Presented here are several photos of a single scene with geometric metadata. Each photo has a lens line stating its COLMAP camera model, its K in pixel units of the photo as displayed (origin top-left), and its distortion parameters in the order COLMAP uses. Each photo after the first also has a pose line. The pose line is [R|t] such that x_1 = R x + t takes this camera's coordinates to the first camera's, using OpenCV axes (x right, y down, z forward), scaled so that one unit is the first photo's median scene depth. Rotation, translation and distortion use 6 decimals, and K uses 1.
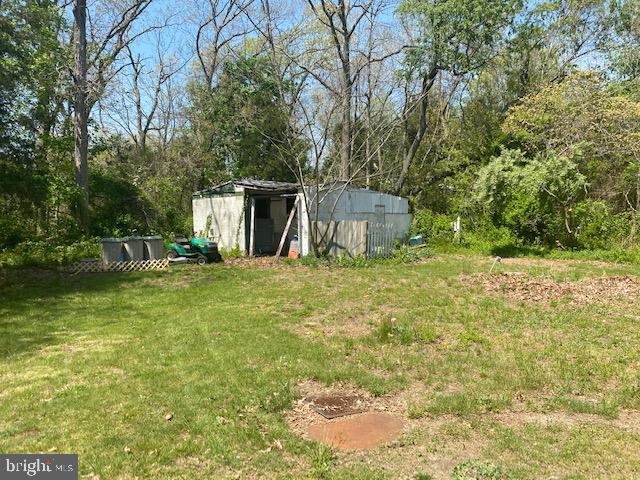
lens RADIAL K [[486.6, 0, 325.0], [0, 486.6, 240.2], [0, 0, 1]] dist [0.053104, -0.085566]
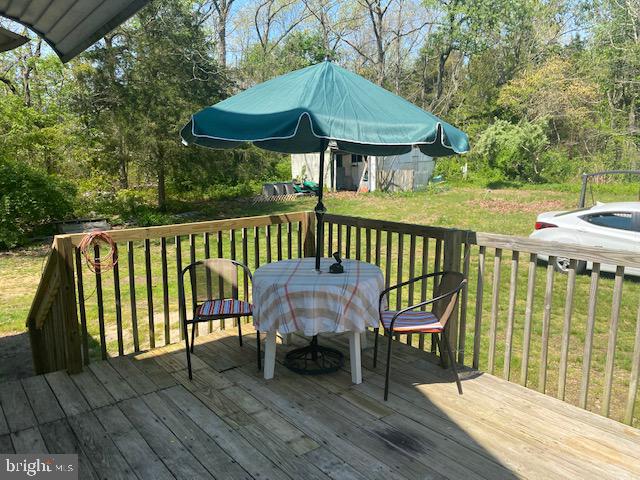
lens RADIAL K [[486.6, 0, 315.6], [0, 486.6, 237.4], [0, 0, 1]] dist [0.053104, -0.085566]
pose [[0.999659, -0.013269, -0.022500, -0.180743], [0.016178, 0.990785, 0.134474, -0.033426], [0.020508, -0.134792, 0.990662, -0.605119]]
